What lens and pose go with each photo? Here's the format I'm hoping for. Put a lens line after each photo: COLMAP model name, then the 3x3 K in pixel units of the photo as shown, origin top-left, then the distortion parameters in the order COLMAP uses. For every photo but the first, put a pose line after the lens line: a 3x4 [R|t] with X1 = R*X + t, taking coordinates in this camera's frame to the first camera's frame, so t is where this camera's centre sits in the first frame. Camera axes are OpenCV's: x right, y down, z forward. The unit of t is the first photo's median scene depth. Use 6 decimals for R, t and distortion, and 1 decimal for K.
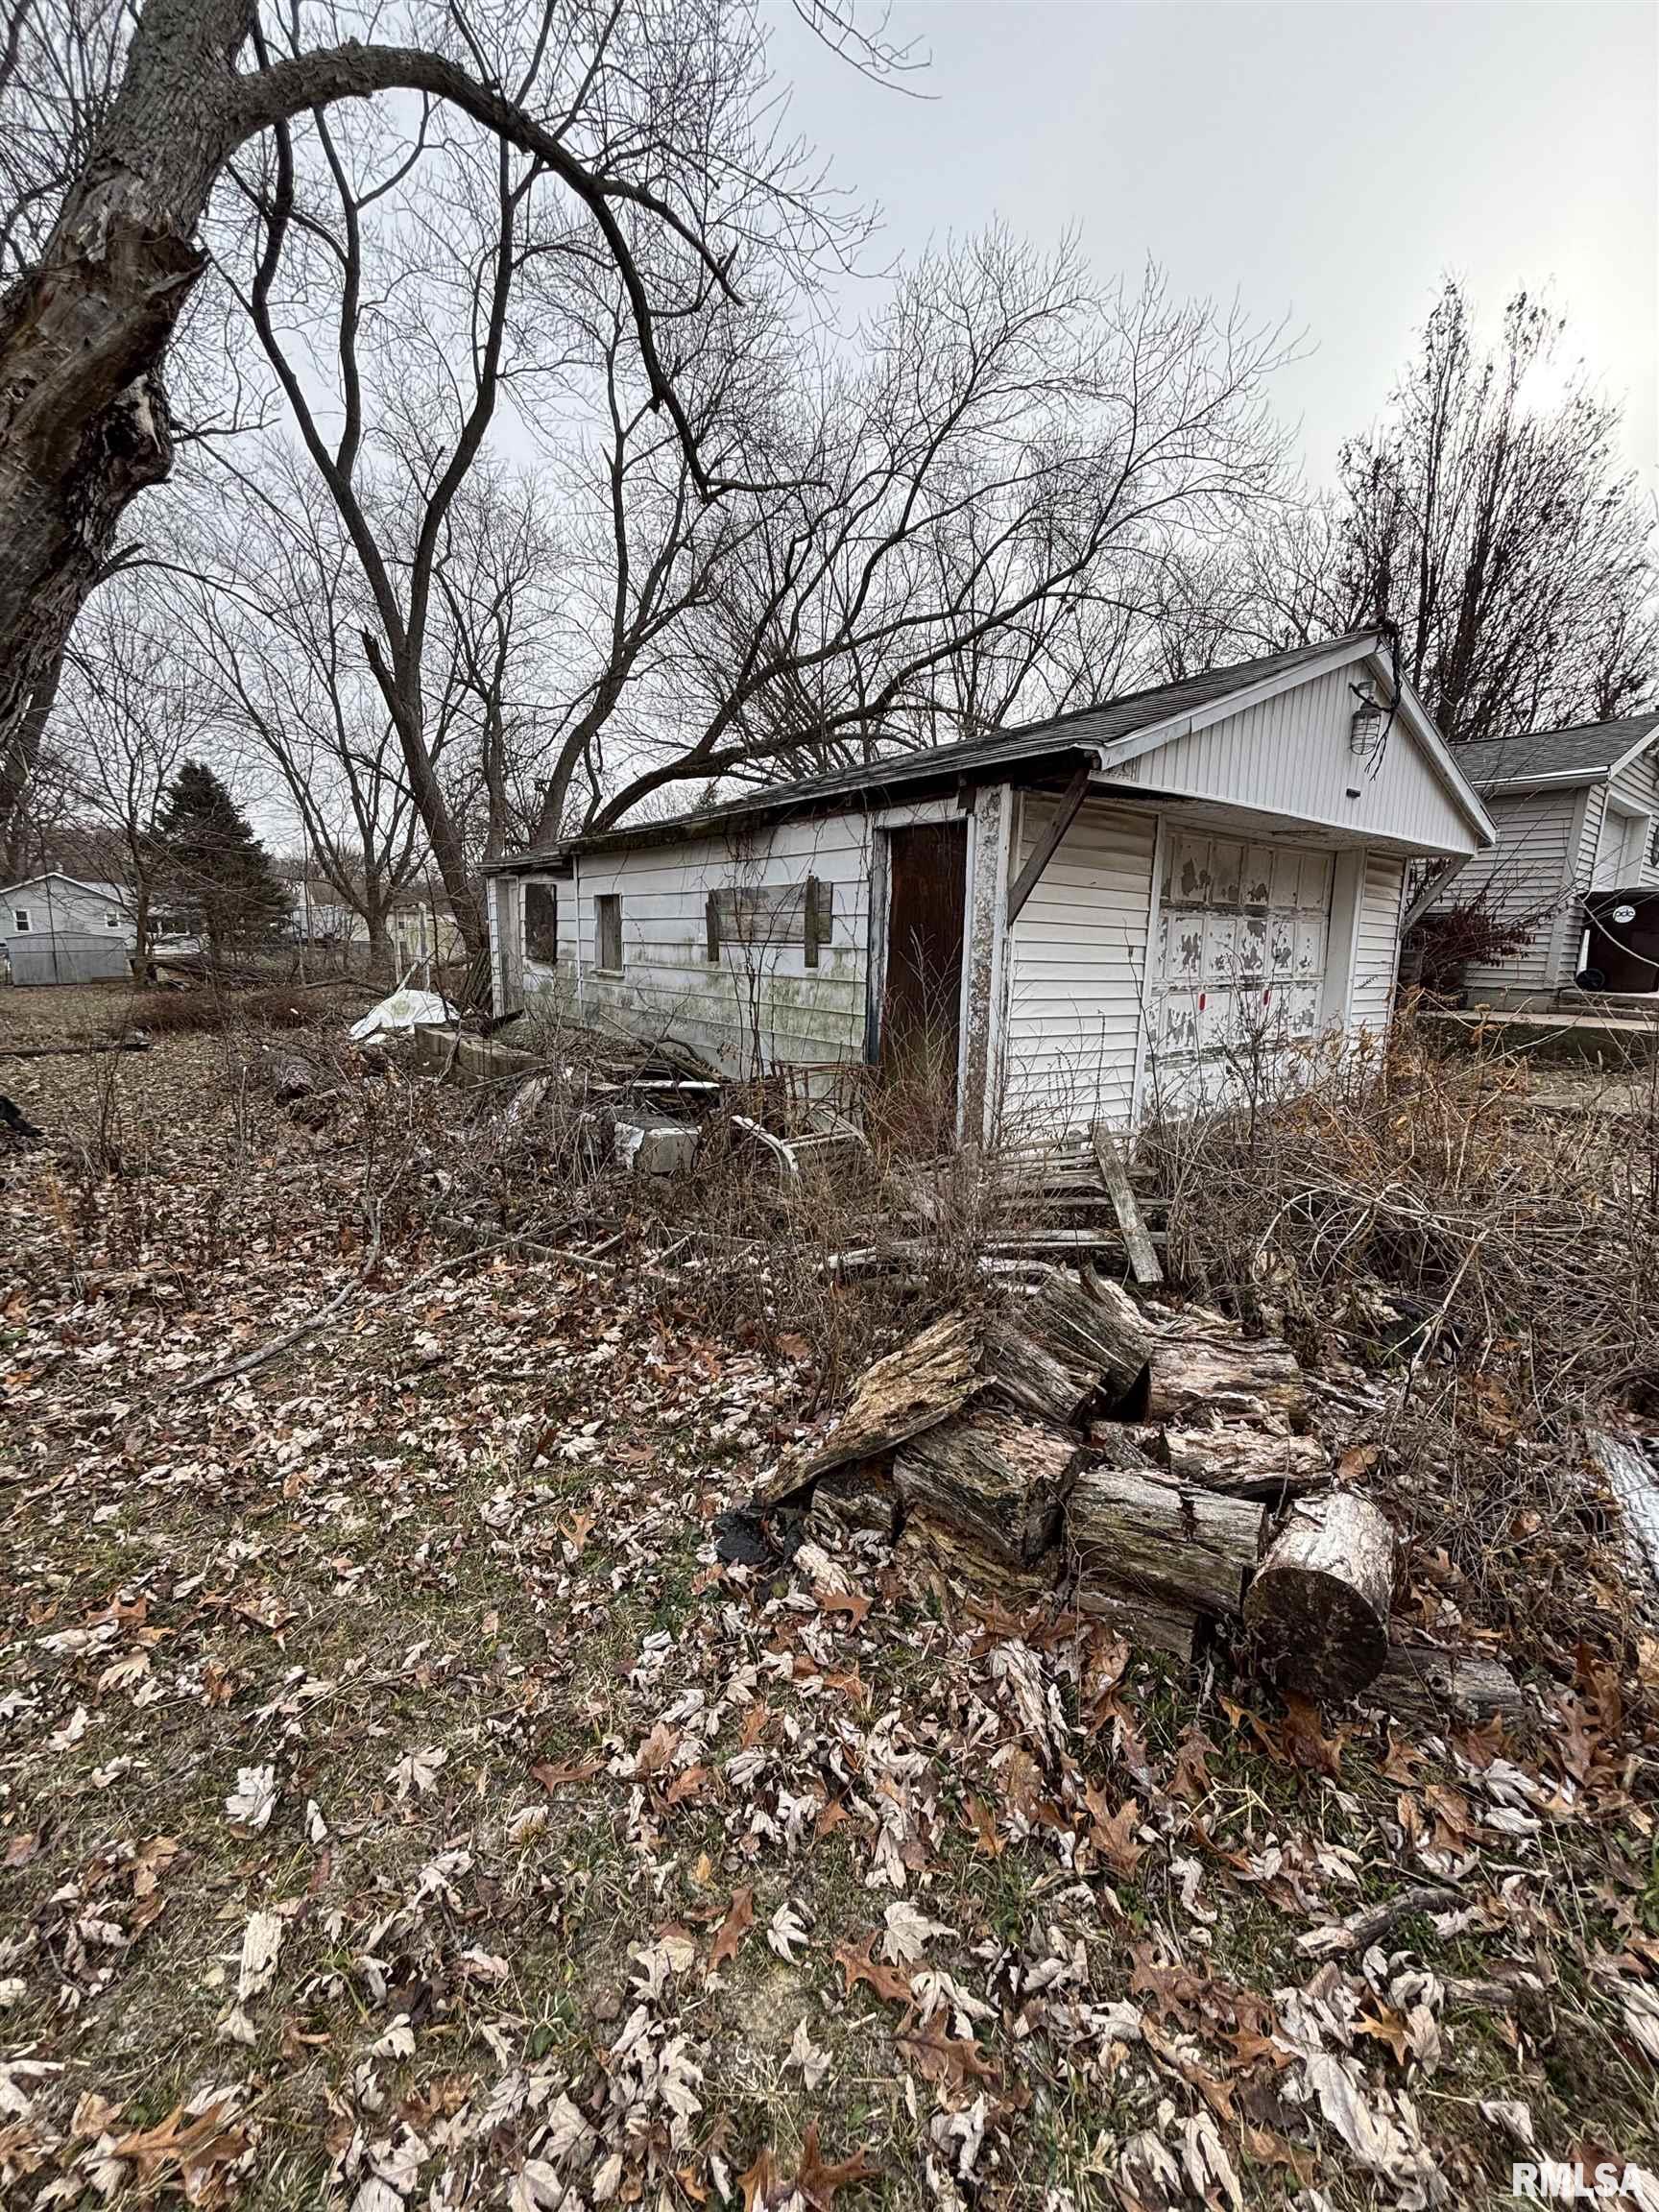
lens RADIAL K [[885.4, 0, 825.9], [0, 885.4, 1102.7], [0, 0, 1]] dist [0.002179, 0.000203]
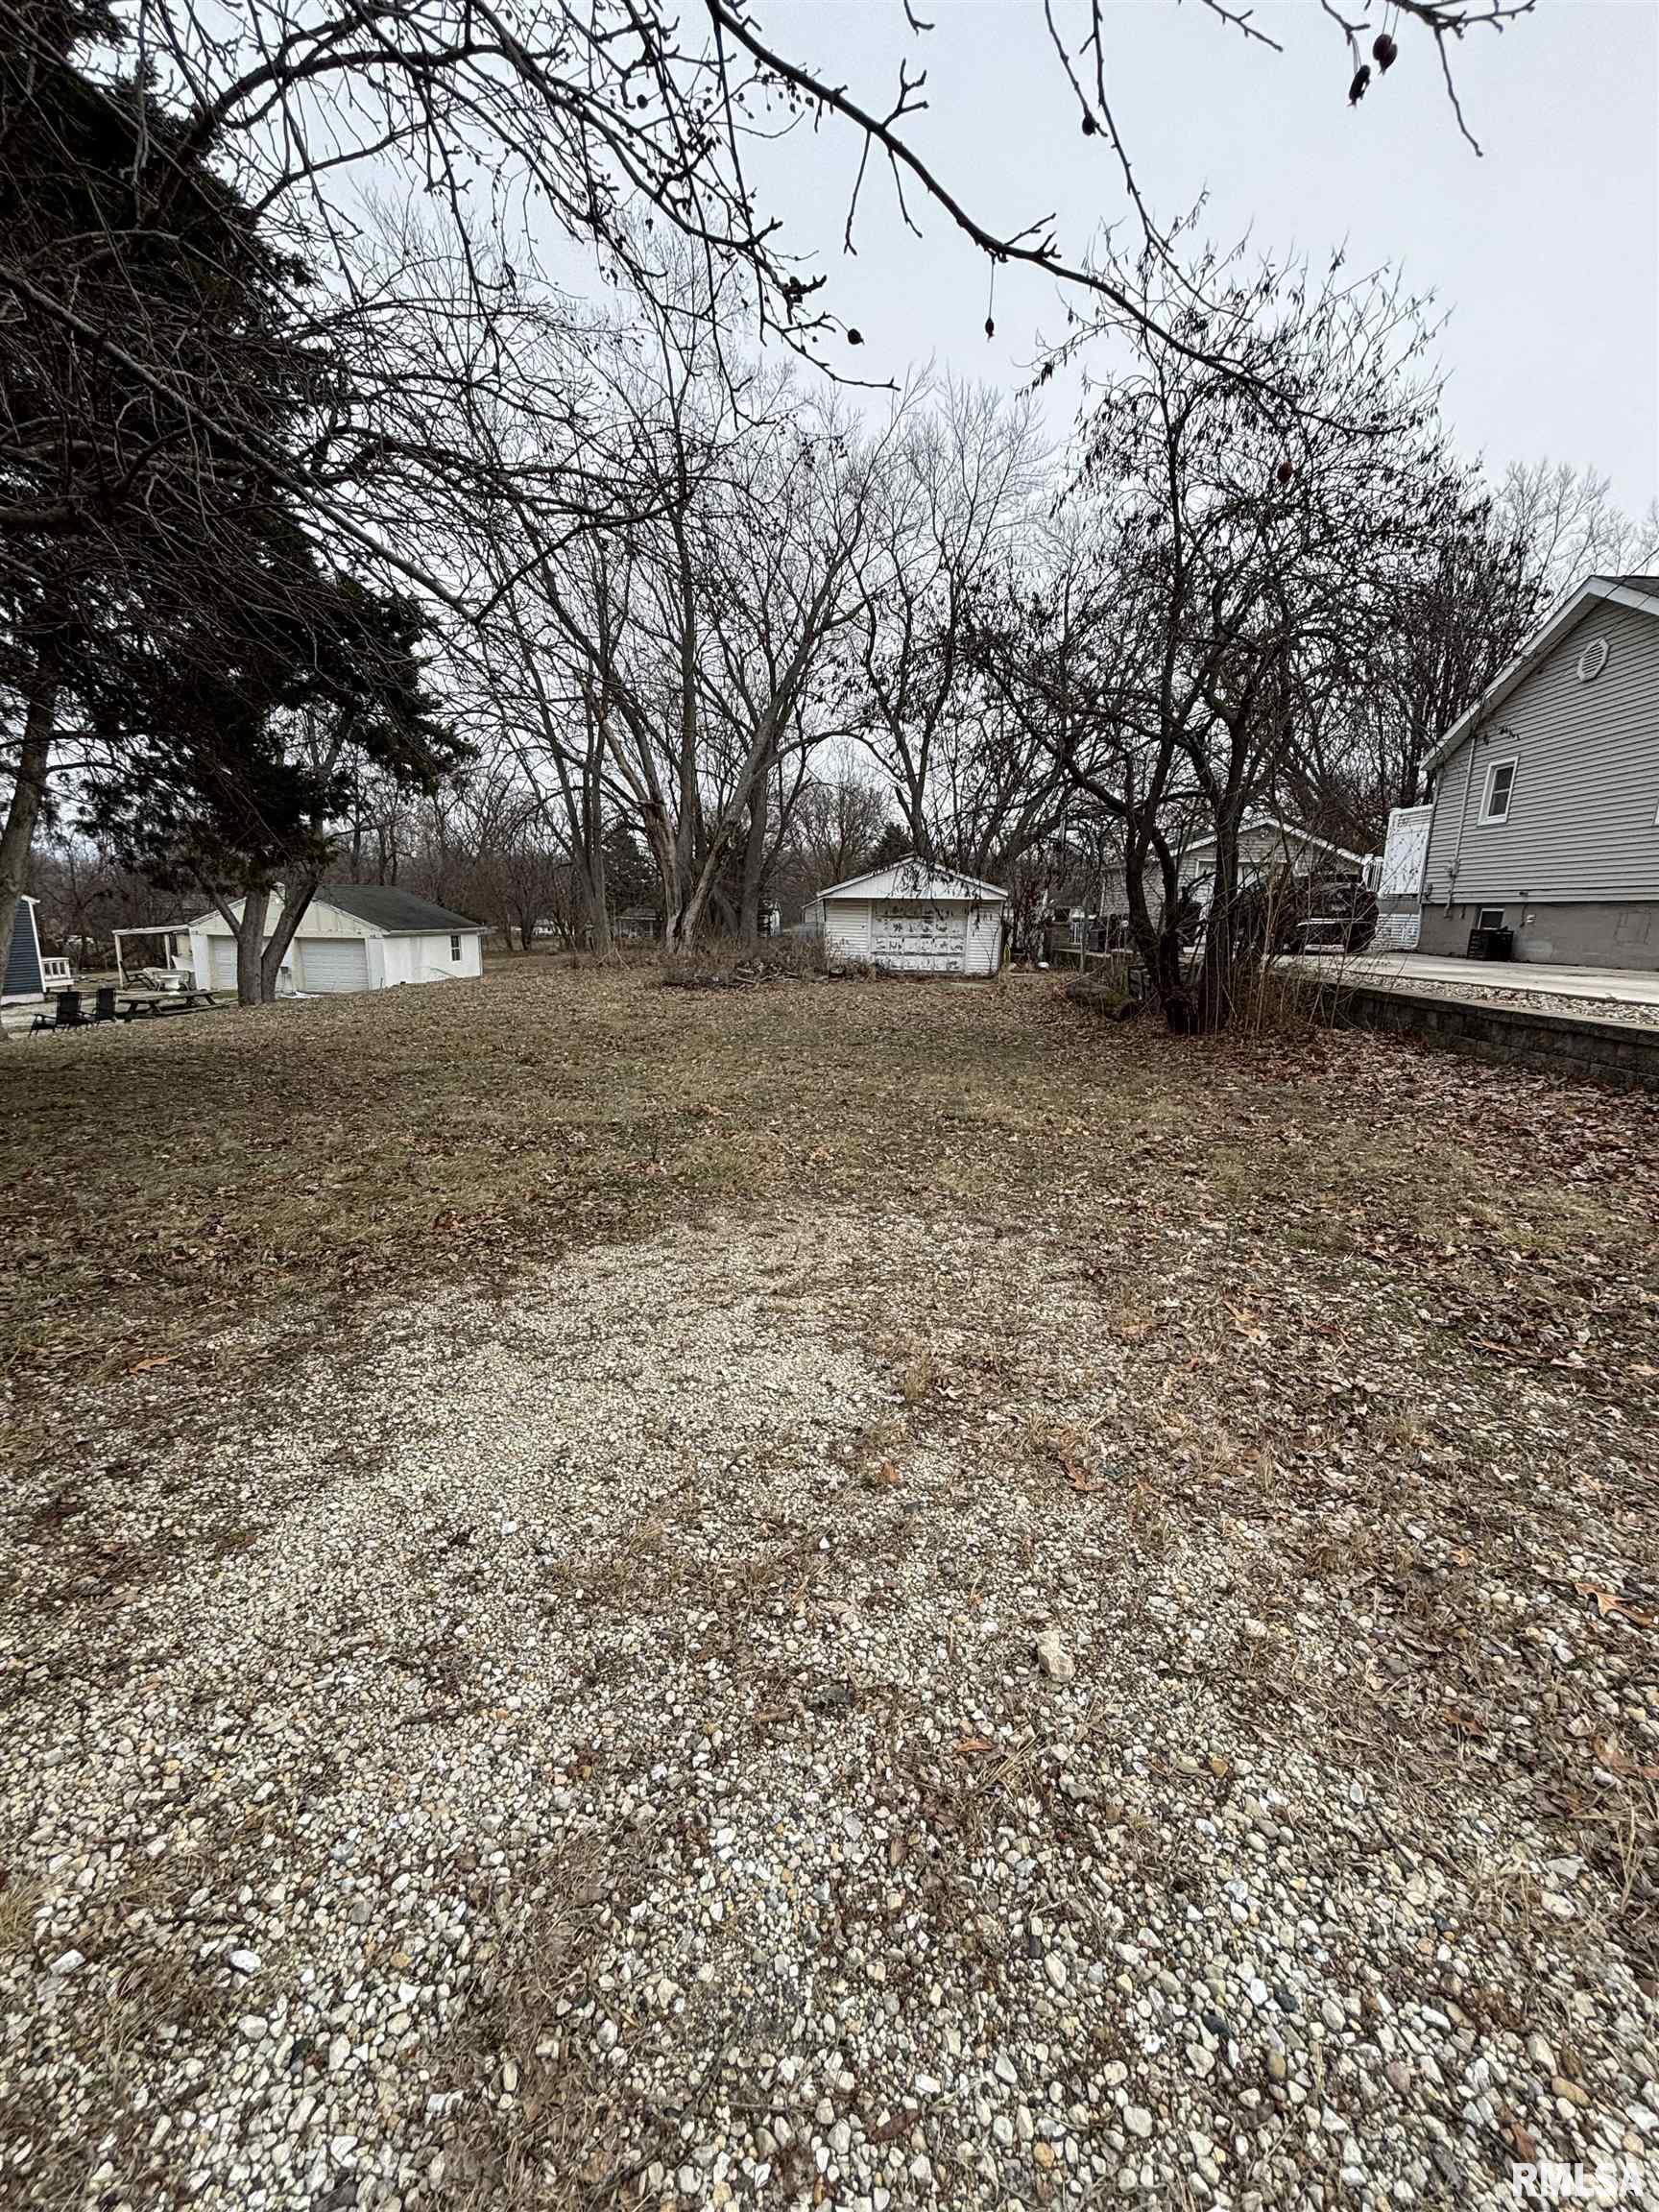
lens RADIAL K [[885.4, 0, 828.7], [0, 885.4, 1110.4], [0, 0, 1]] dist [0.002179, 0.000203]
pose [[0.713600, 0.146926, -0.684973, 2.935997], [-0.130017, 0.988549, 0.076592, 0.375206], [0.688382, 0.034402, 0.724532, -2.063038]]
